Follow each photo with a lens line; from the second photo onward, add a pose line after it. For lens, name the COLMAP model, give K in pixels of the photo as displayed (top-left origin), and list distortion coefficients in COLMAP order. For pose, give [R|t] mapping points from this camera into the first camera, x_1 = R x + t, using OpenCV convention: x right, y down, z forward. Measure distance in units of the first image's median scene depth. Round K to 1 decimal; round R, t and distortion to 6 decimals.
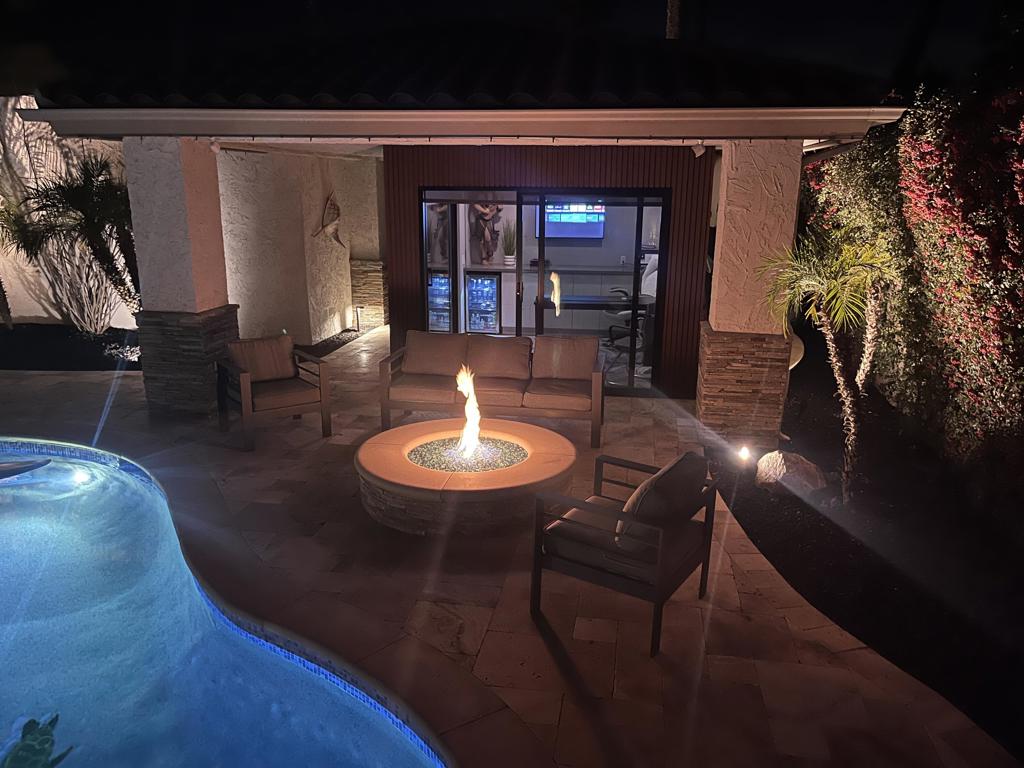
lens RADIAL K [[781.9, 0, 537.7], [0, 781.9, 397.1], [0, 0, 1]] dist [0.057901, -0.081707]
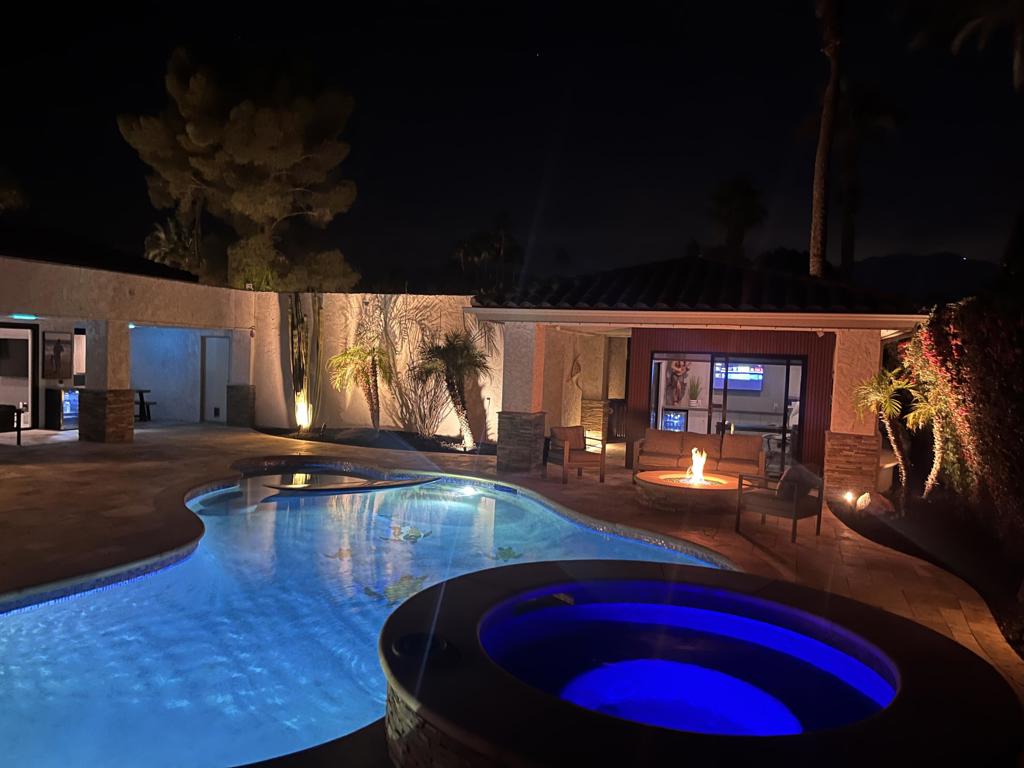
lens RADIAL K [[781.9, 0, 513.2], [0, 781.9, 387.1], [0, 0, 1]] dist [0.057901, -0.081707]
pose [[0.977278, 0.036857, -0.208734, -0.064582], [-0.083870, 0.971636, -0.221111, 0.158772], [0.194664, 0.233593, 0.952649, -0.500020]]
